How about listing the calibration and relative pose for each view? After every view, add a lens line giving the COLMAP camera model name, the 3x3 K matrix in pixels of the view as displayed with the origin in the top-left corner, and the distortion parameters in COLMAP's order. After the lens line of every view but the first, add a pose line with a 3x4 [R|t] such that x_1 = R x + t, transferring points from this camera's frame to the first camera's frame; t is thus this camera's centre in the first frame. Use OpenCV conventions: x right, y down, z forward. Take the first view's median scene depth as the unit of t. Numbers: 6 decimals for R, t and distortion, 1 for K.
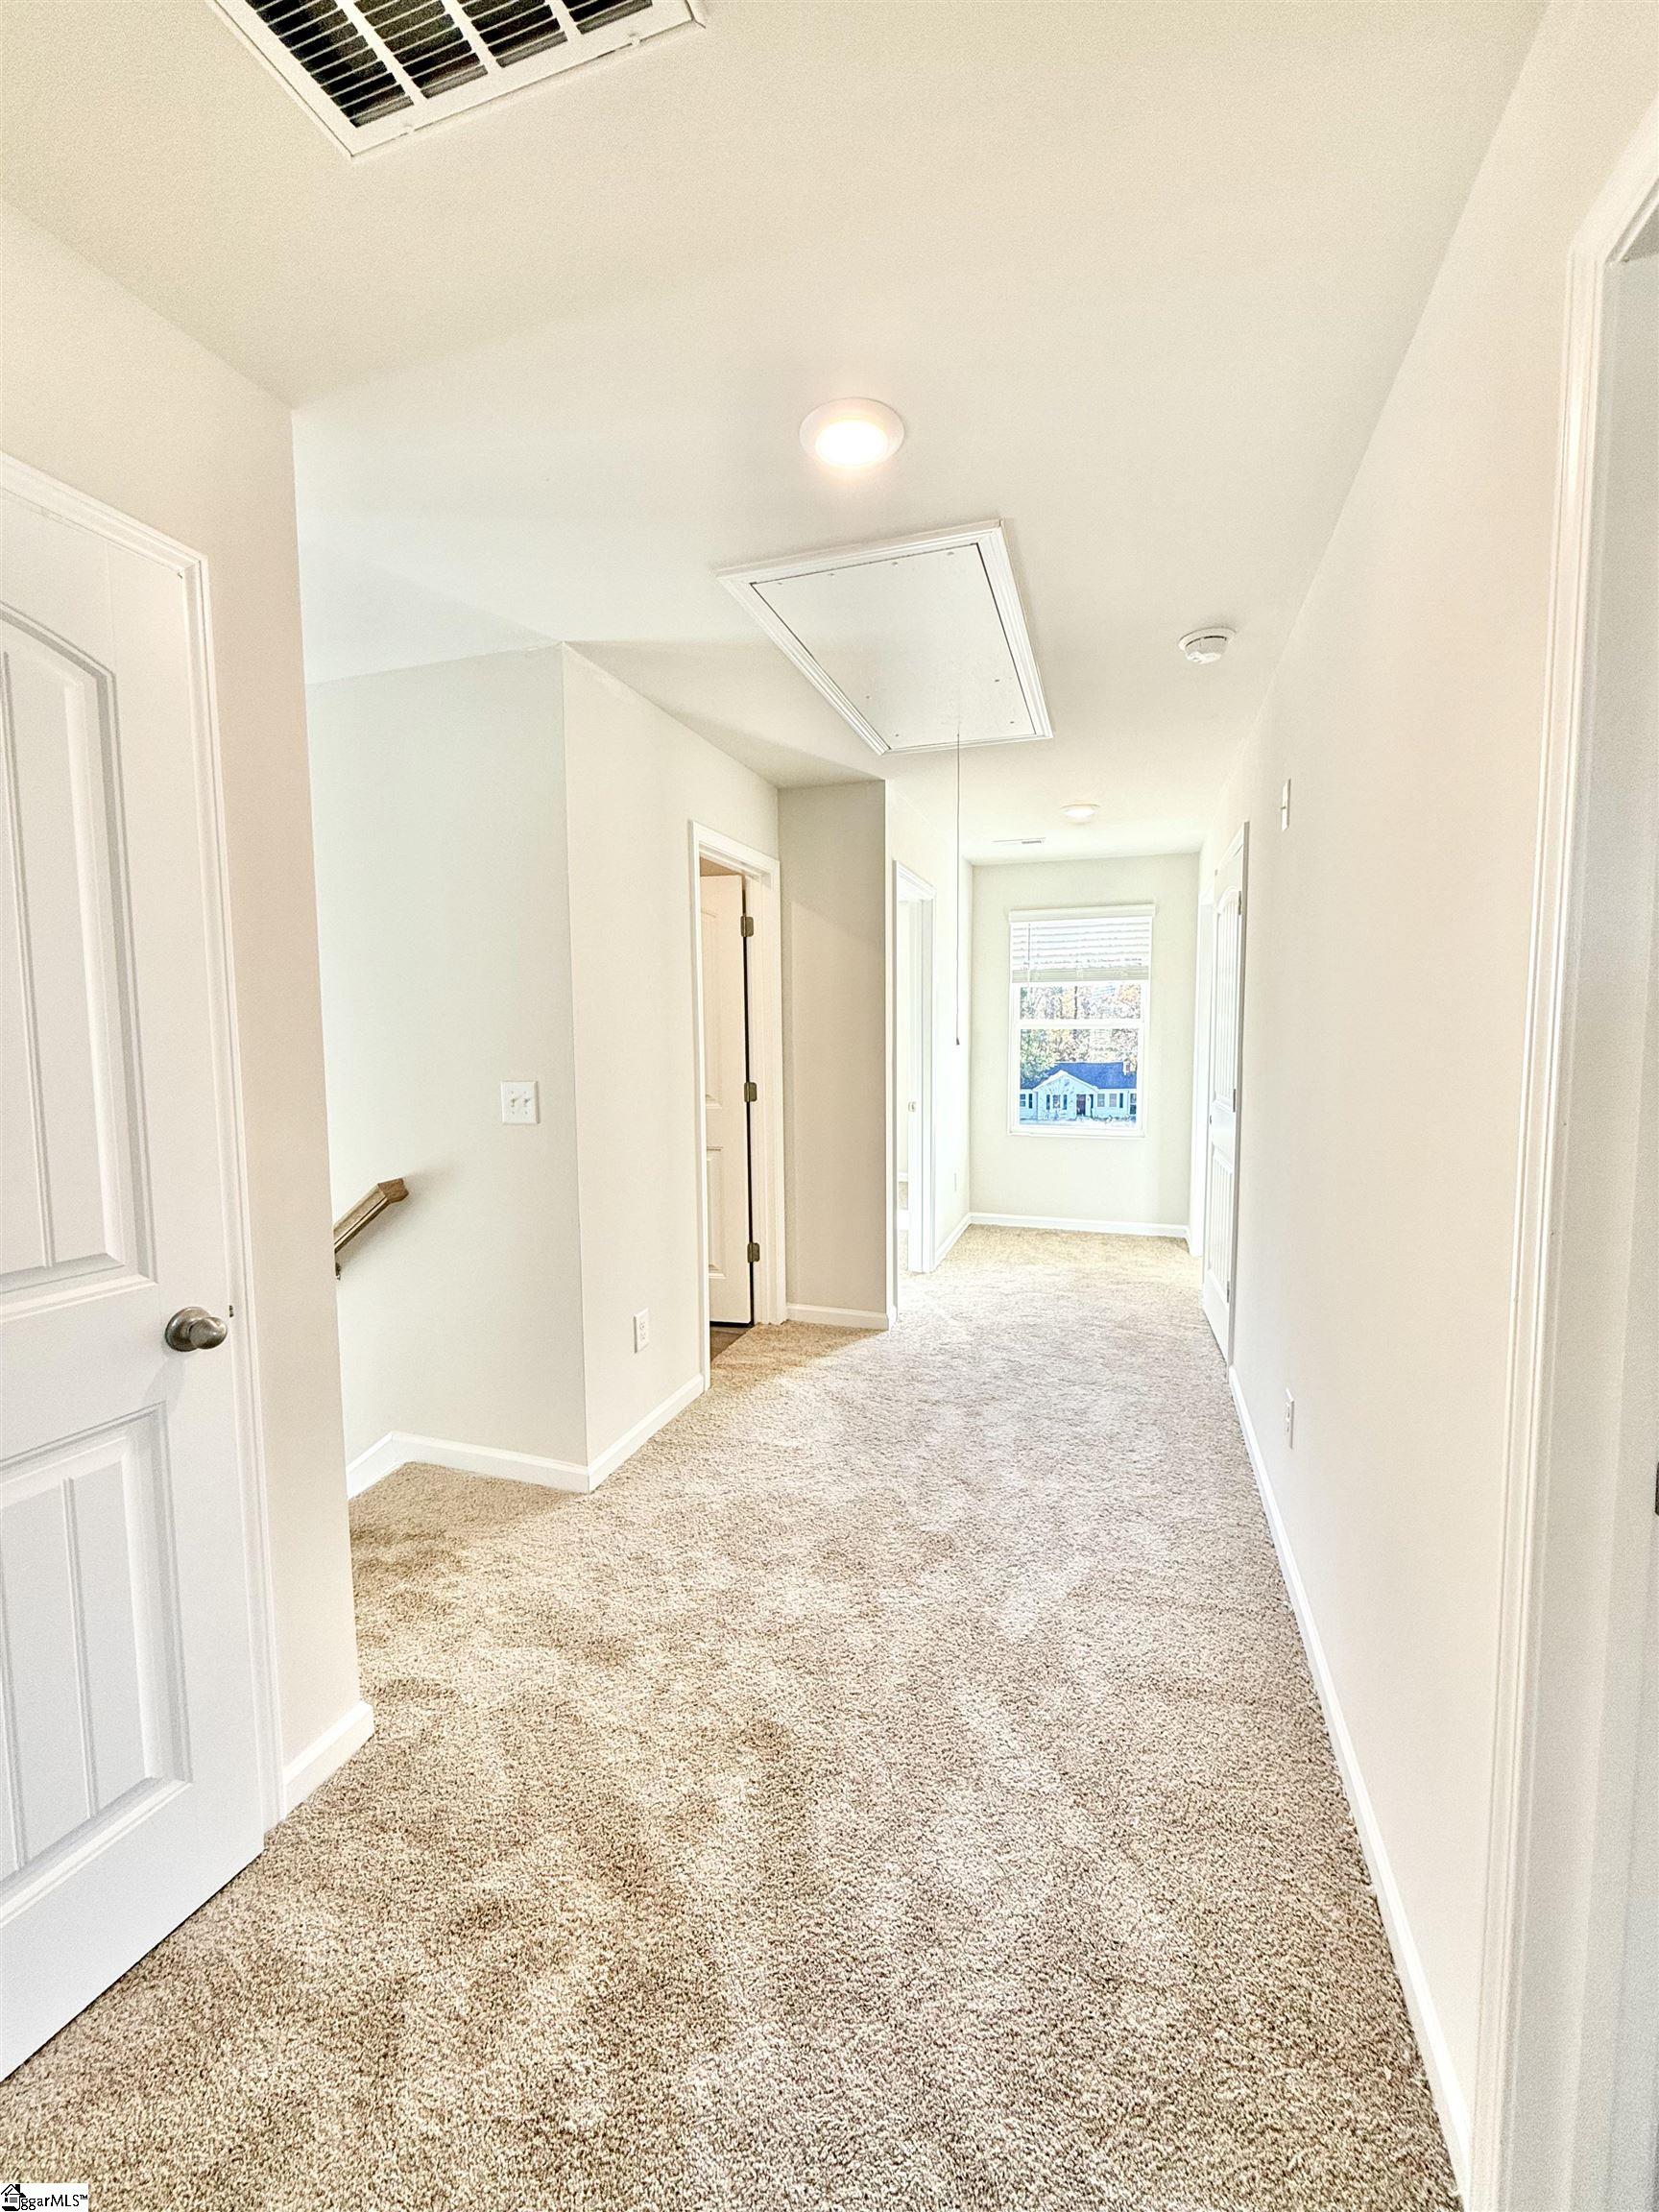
lens RADIAL K [[878.4, 0, 831.6], [0, 878.4, 1103.9], [0, 0, 1]] dist [0.000053, -0.000251]
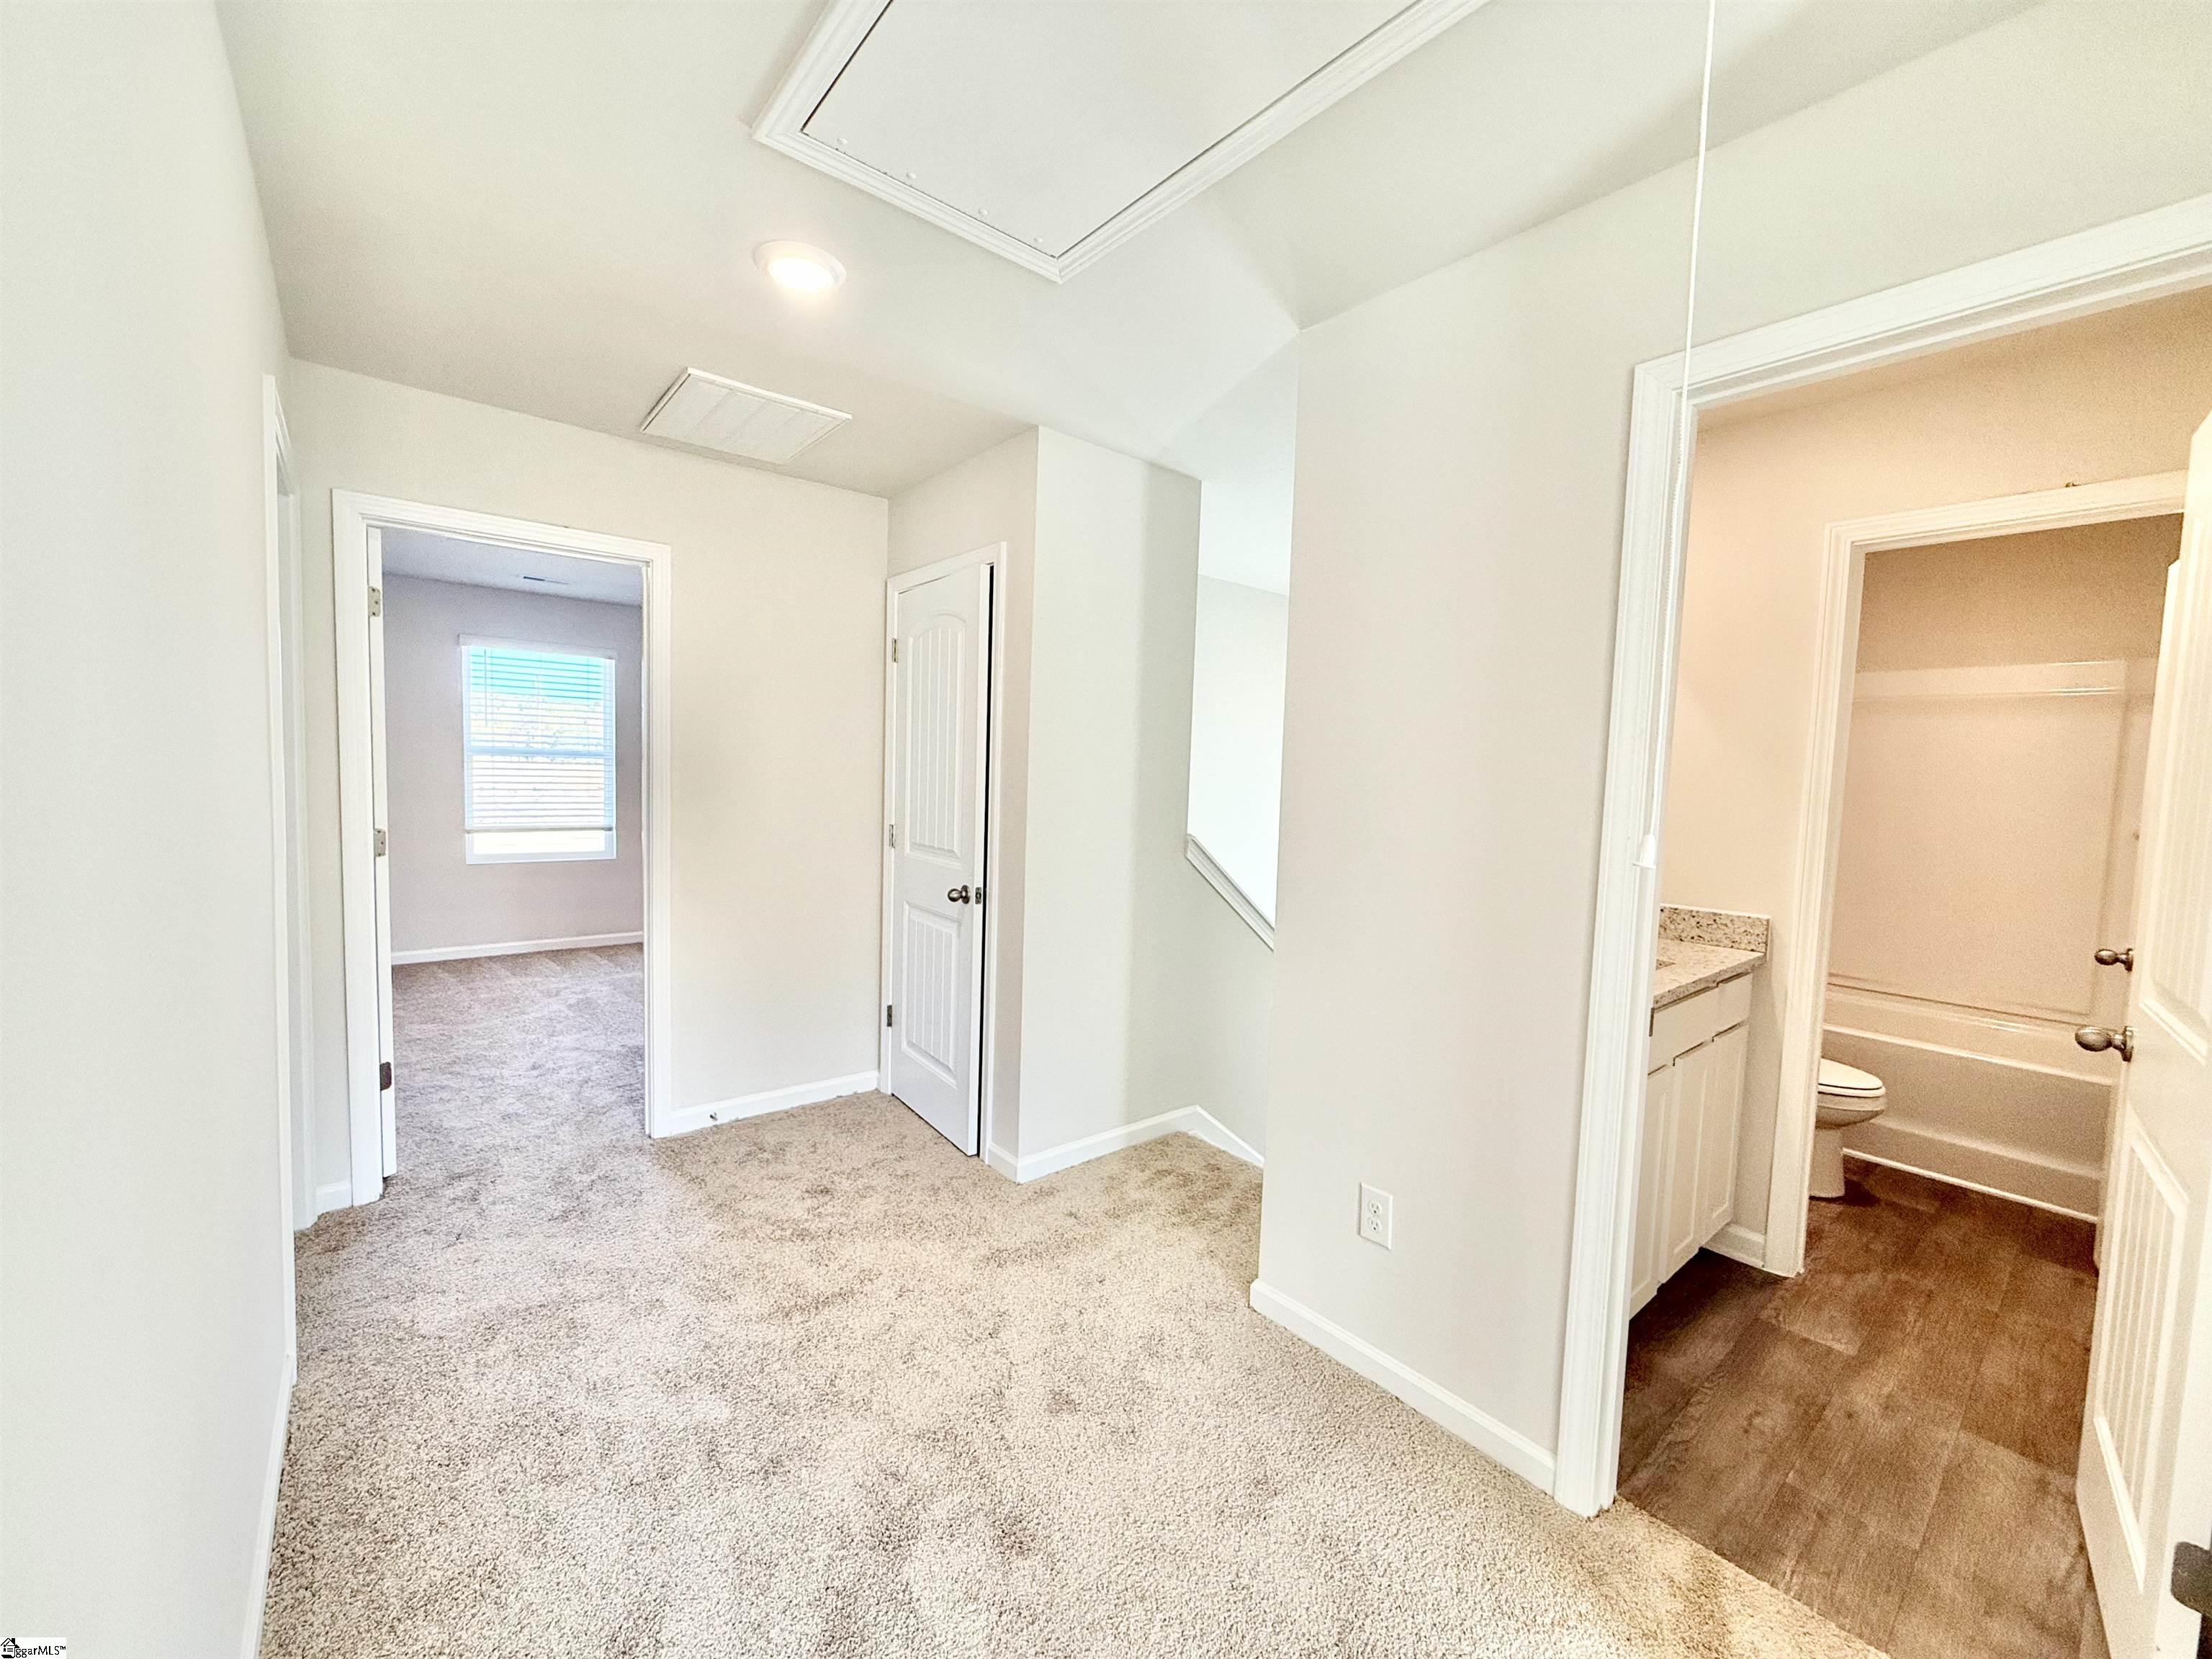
lens RADIAL K [[878.4, 0, 1099.5], [0, 878.4, 830.9], [0, 0, 1]] dist [0.000053, -0.000251]
pose [[-0.527090, 0.045625, -0.848584, 1.041303], [-0.103807, 0.987623, 0.117579, -0.217197], [0.843445, 0.150063, -0.515830, 2.495370]]
